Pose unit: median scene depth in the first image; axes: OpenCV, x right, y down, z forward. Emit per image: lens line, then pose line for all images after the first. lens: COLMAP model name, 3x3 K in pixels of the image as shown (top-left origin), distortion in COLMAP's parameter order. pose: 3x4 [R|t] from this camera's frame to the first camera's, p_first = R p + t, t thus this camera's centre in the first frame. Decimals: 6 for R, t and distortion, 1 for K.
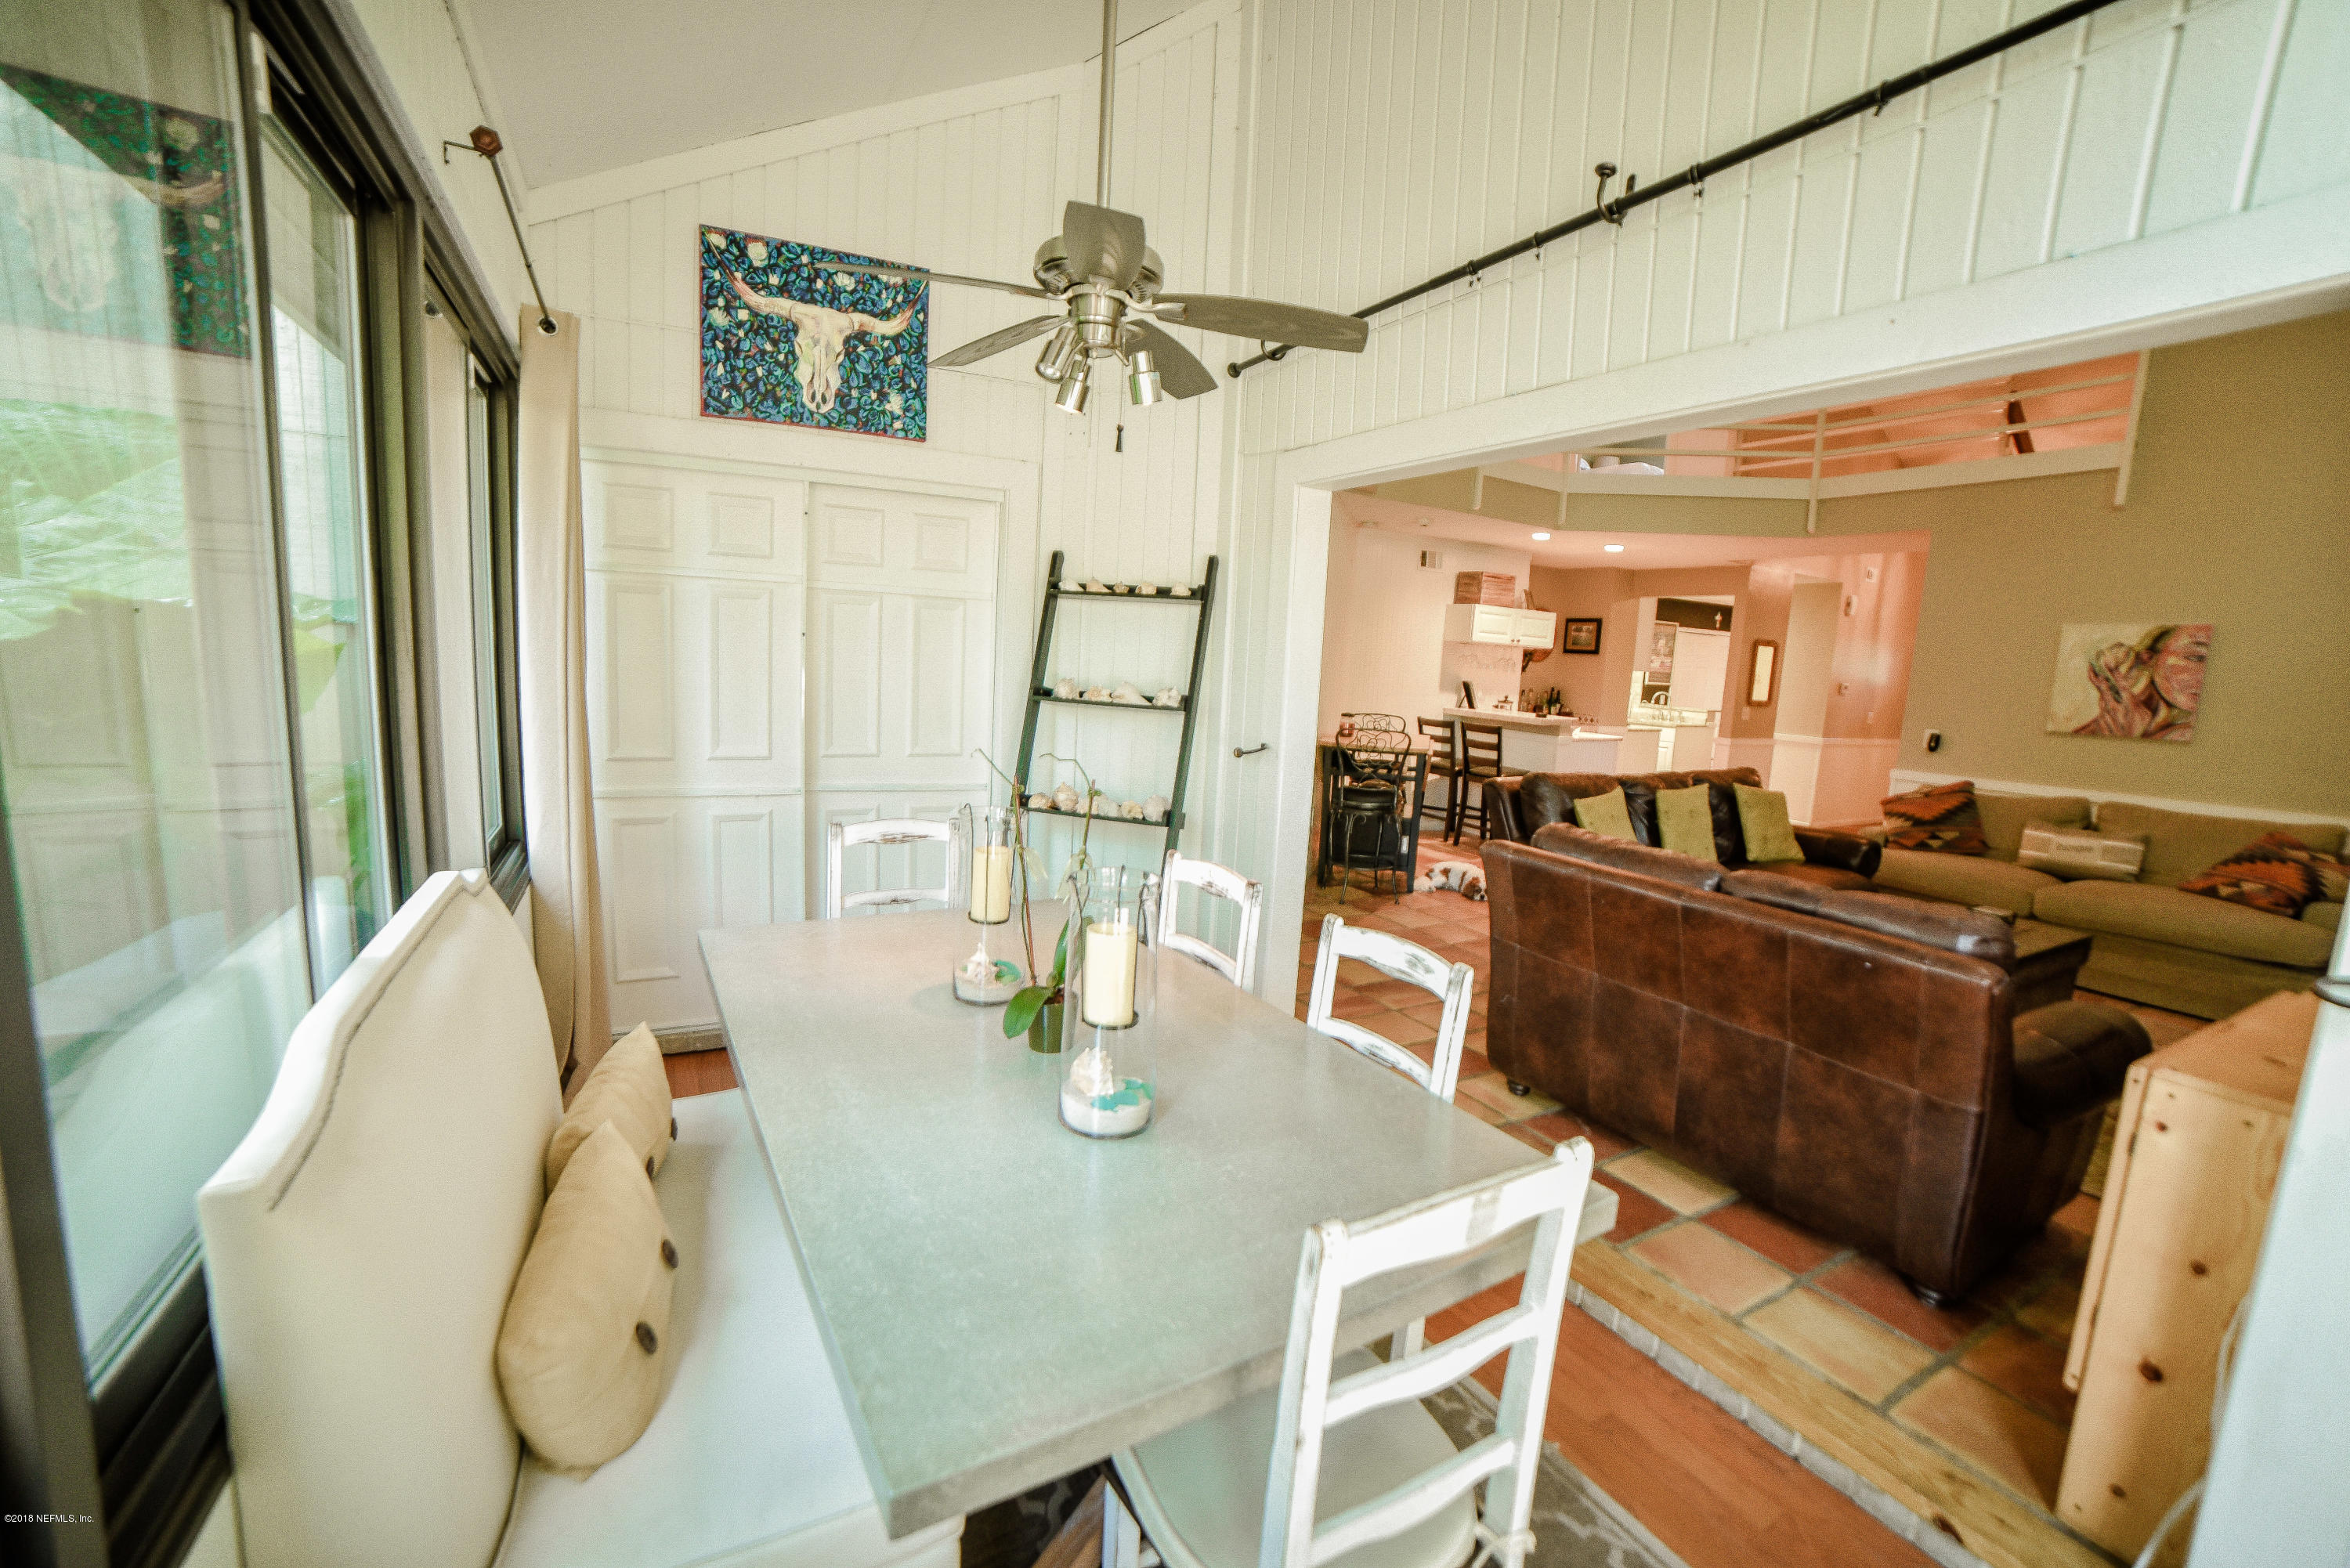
lens RADIAL K [[958.4, 0, 1171.4], [0, 958.4, 787.9], [0, 0, 1]] dist [-0.110994, 0.038211]
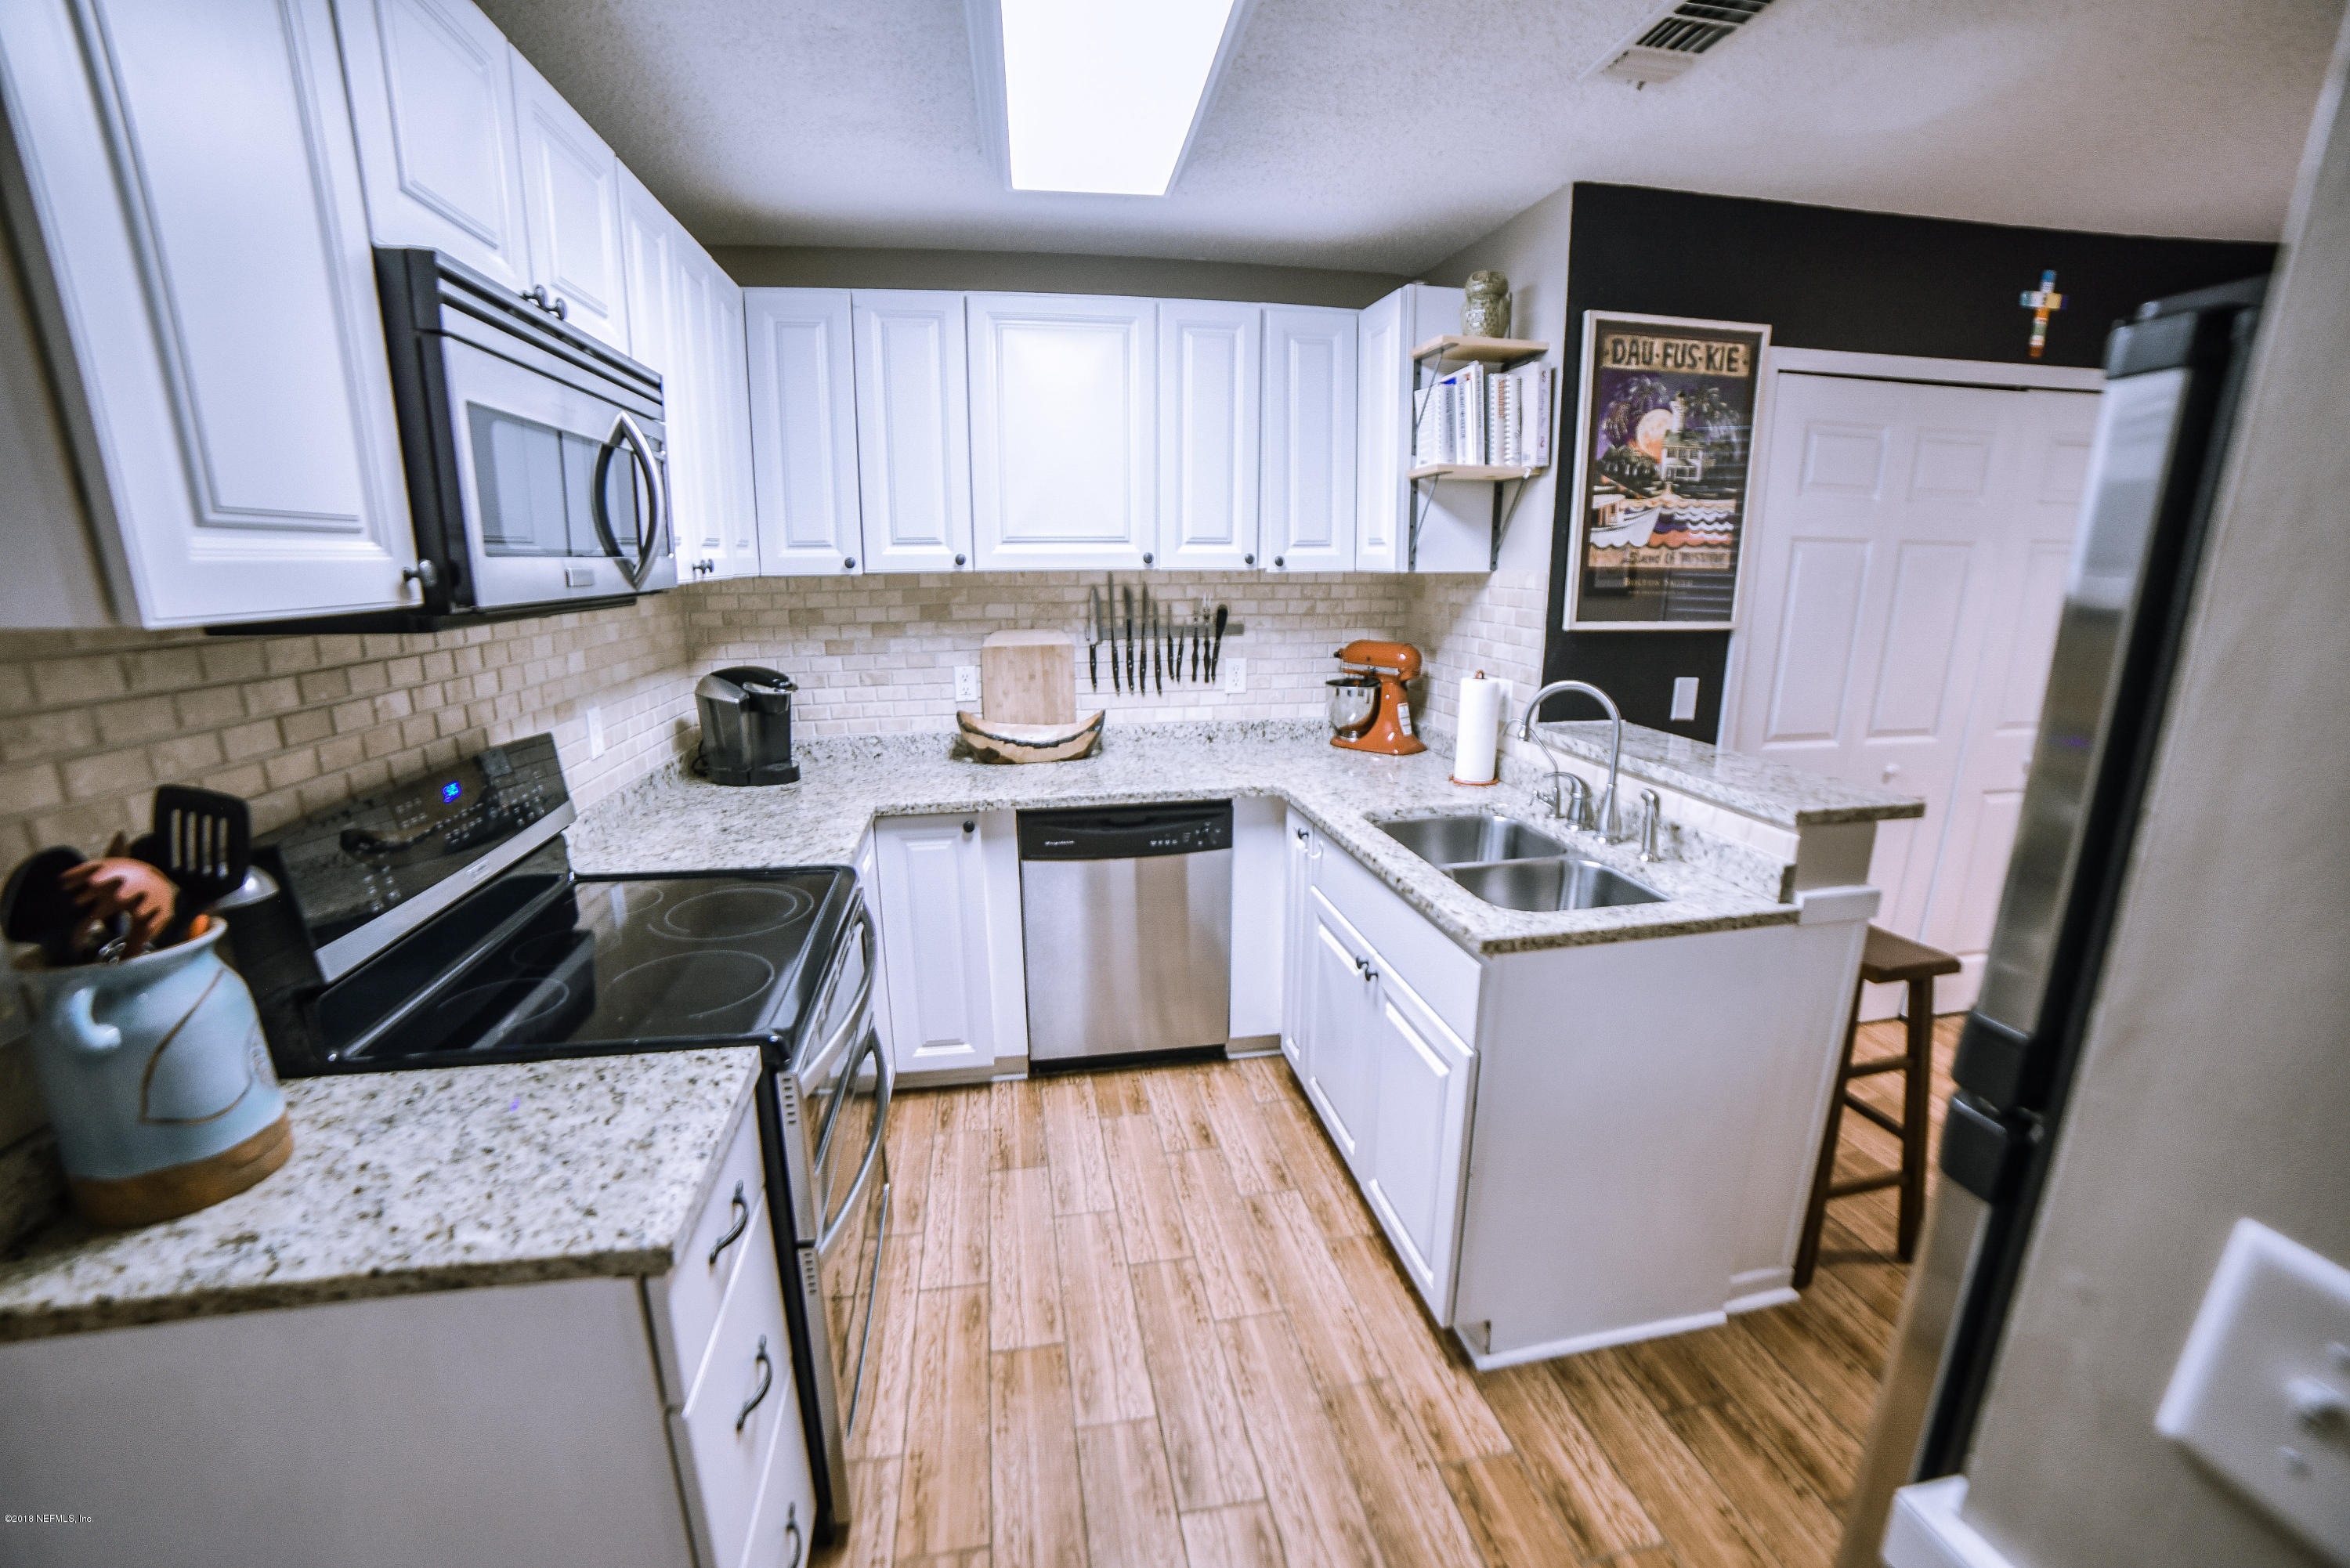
lens RADIAL K [[958.4, 0, 1171.4], [0, 958.4, 787.9], [0, 0, 1]] dist [-0.110994, 0.038211]
pose [[0.945990, 0.029185, -0.322881, 0.528386], [-0.001124, 0.996229, 0.086756, -0.100816], [0.324195, -0.081707, 0.942455, 0.823288]]
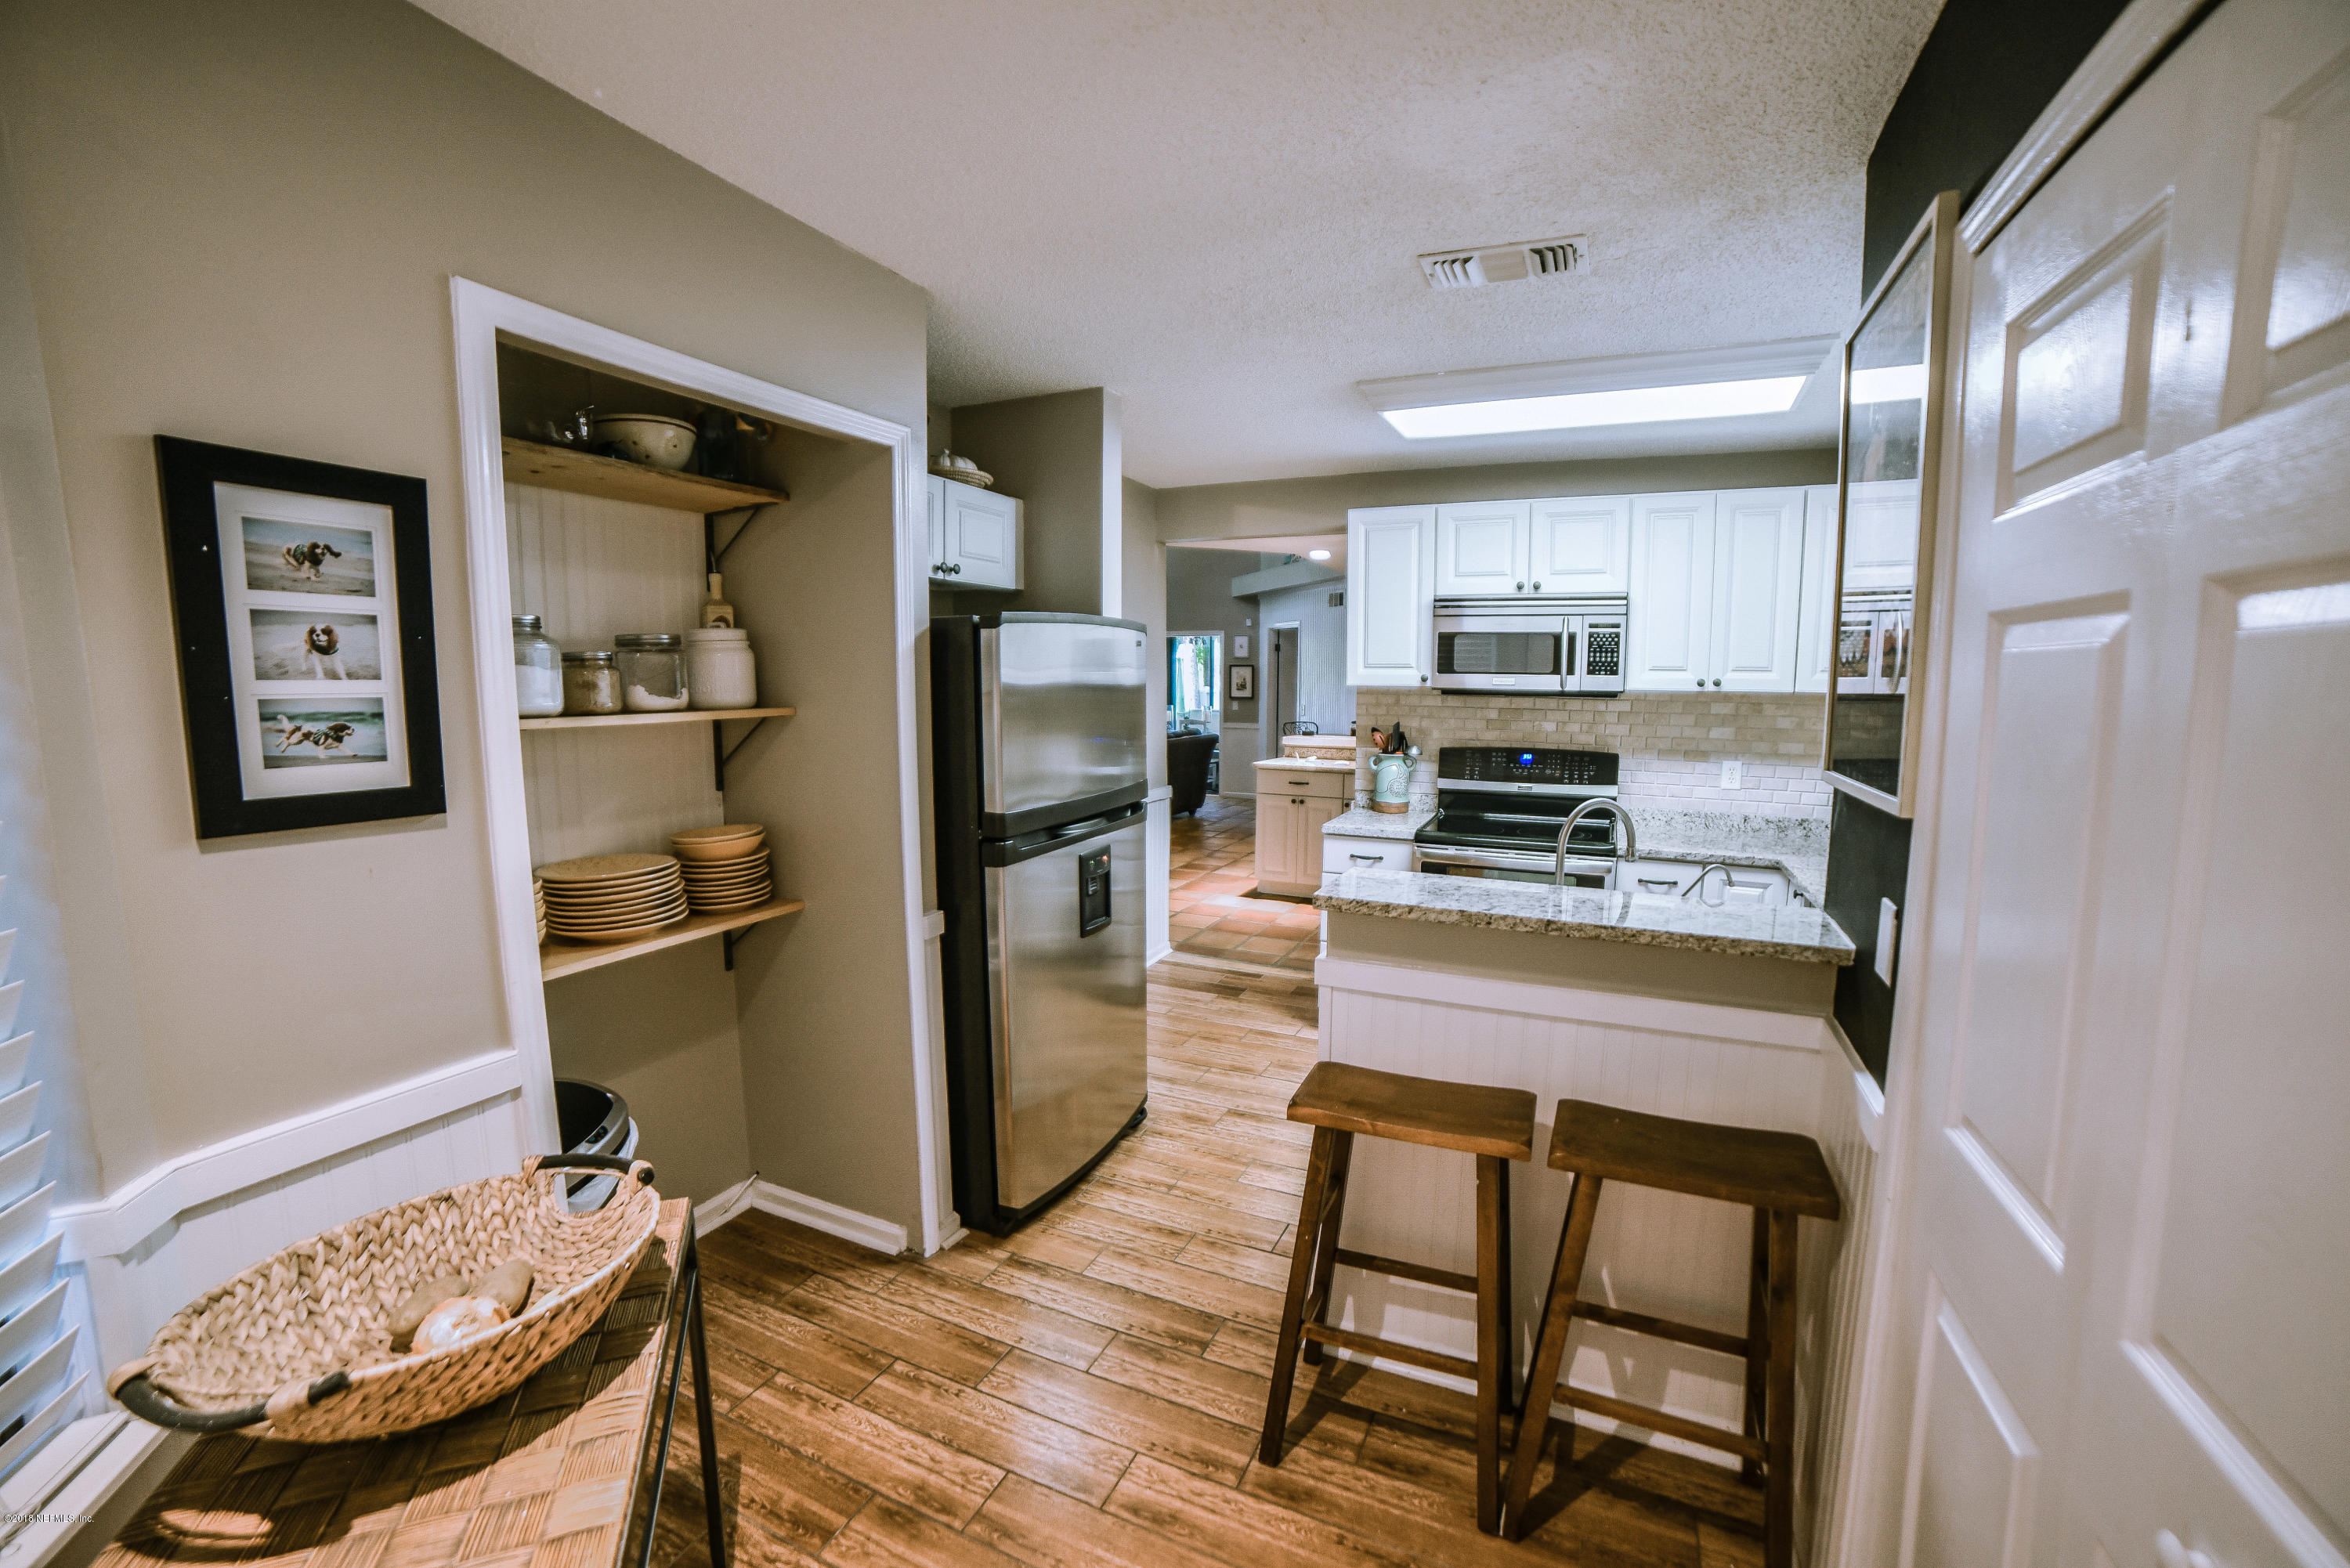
lens RADIAL K [[977.4, 0, 1192.3], [0, 977.4, 788.7], [0, 0, 1]] dist [-0.088811, 0.028378]
pose [[-0.791409, 0.019202, -0.610985, 0.743980], [-0.127543, 0.972322, 0.195764, -0.137189], [0.597833, 0.232857, -0.767055, 1.150297]]
